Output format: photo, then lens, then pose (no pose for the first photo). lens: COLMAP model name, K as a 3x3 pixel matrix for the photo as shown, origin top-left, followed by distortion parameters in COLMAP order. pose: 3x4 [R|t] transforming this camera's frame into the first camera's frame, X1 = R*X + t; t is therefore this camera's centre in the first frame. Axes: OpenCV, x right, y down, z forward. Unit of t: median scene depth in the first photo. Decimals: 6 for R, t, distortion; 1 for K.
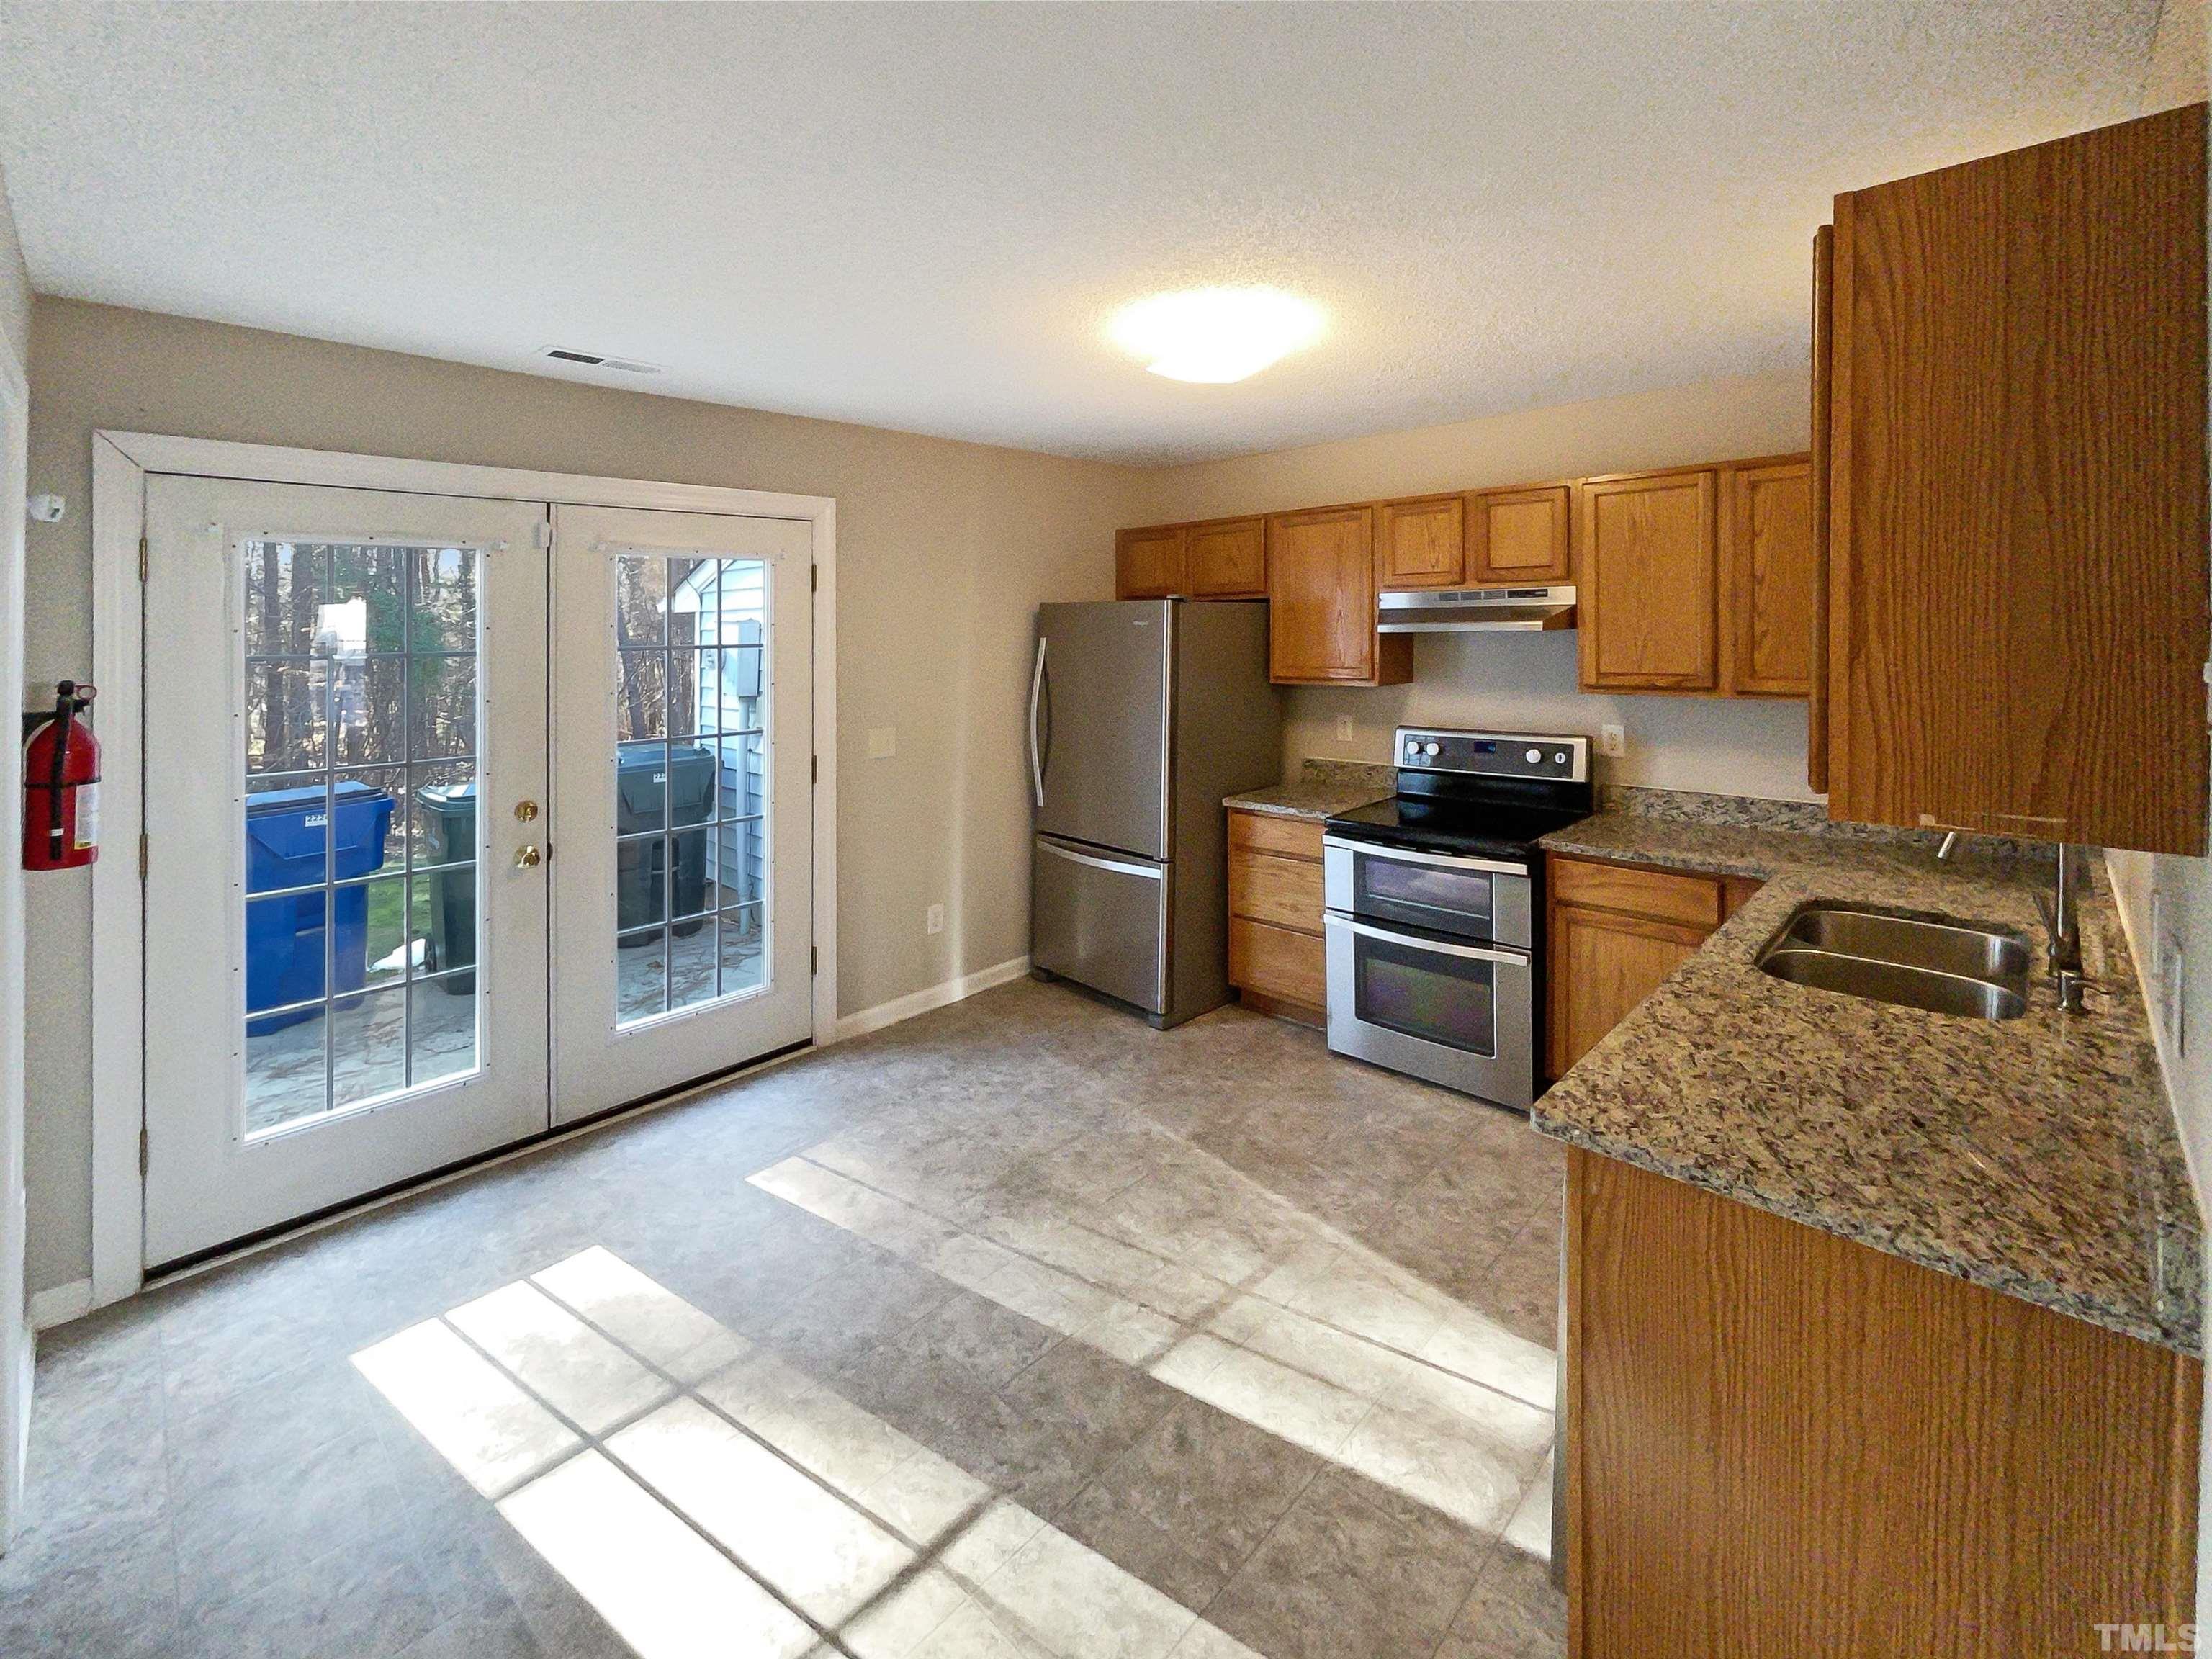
lens RADIAL K [[928.2, 0, 1102.0], [0, 928.2, 757.5], [0, 0, 1]] dist [-0.001972, -0.000319]
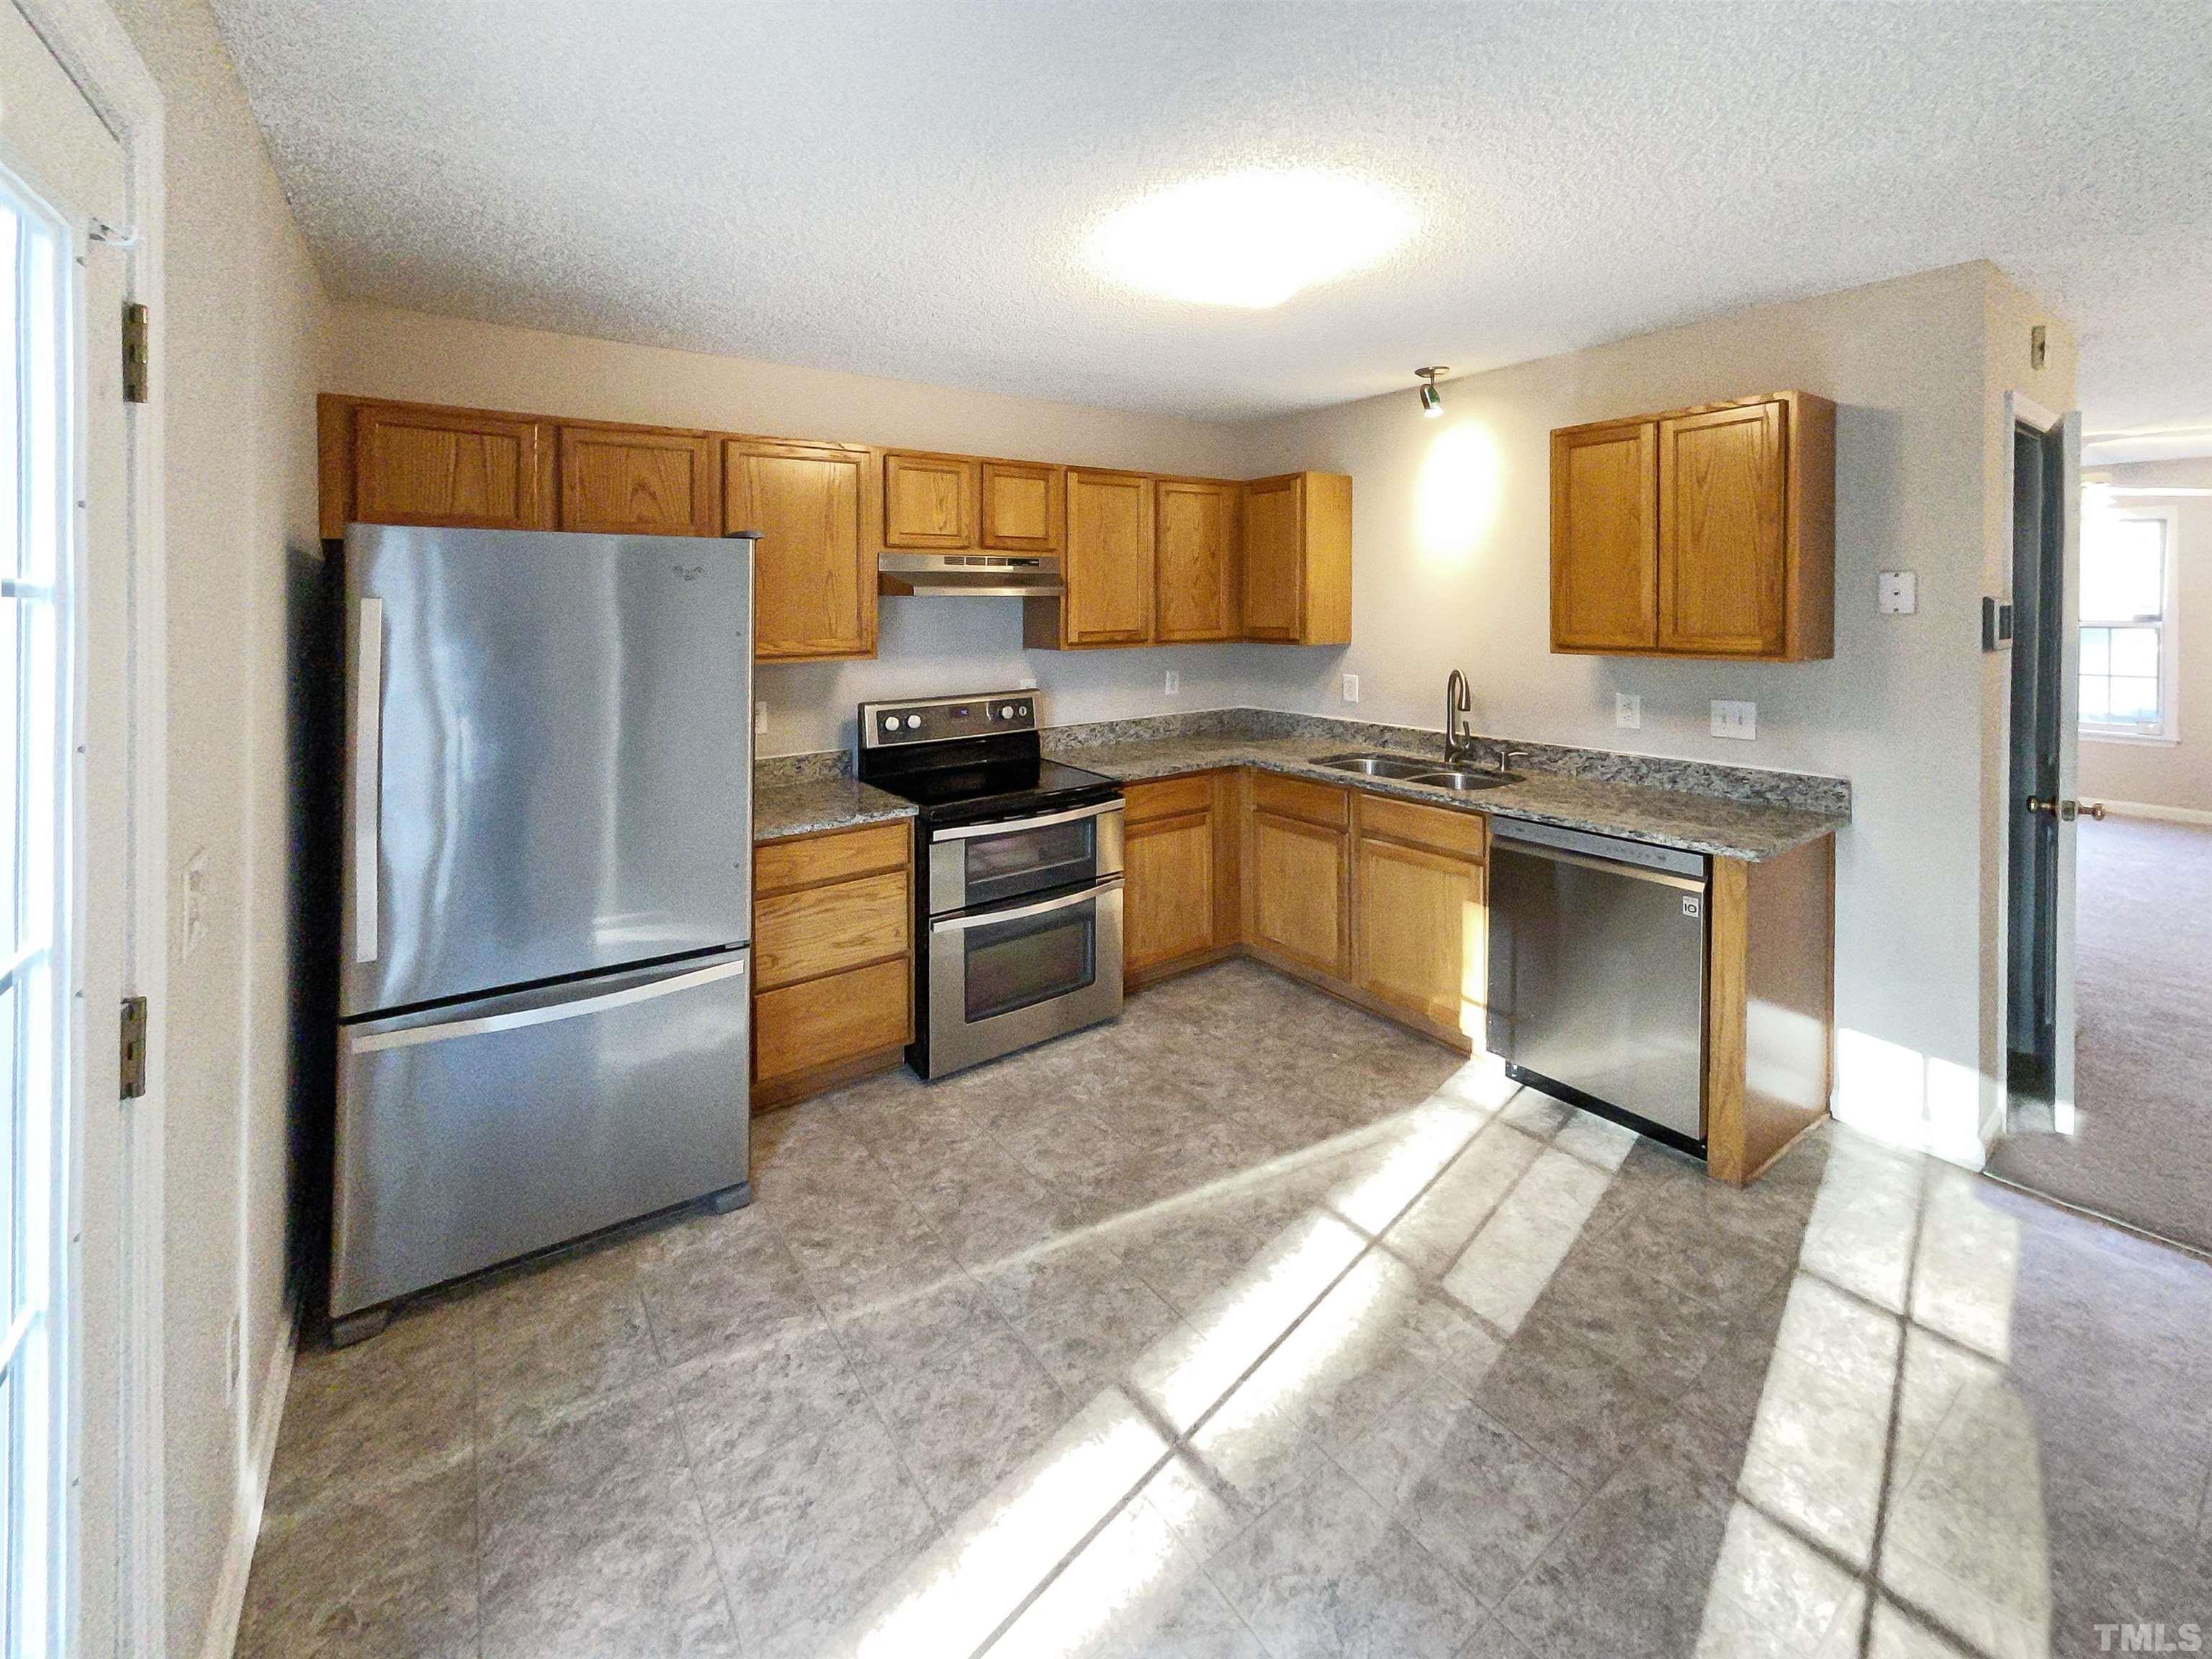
lens RADIAL K [[892.1, 0, 1099.5], [0, 892.1, 699.8], [0, 0, 1]] dist [-0.002096, 0.008058]
pose [[0.202698, -0.095769, 0.974547, -0.634221], [0.135177, 0.988415, 0.069016, -0.088387], [-0.969866, 0.117747, 0.213296, 0.809342]]
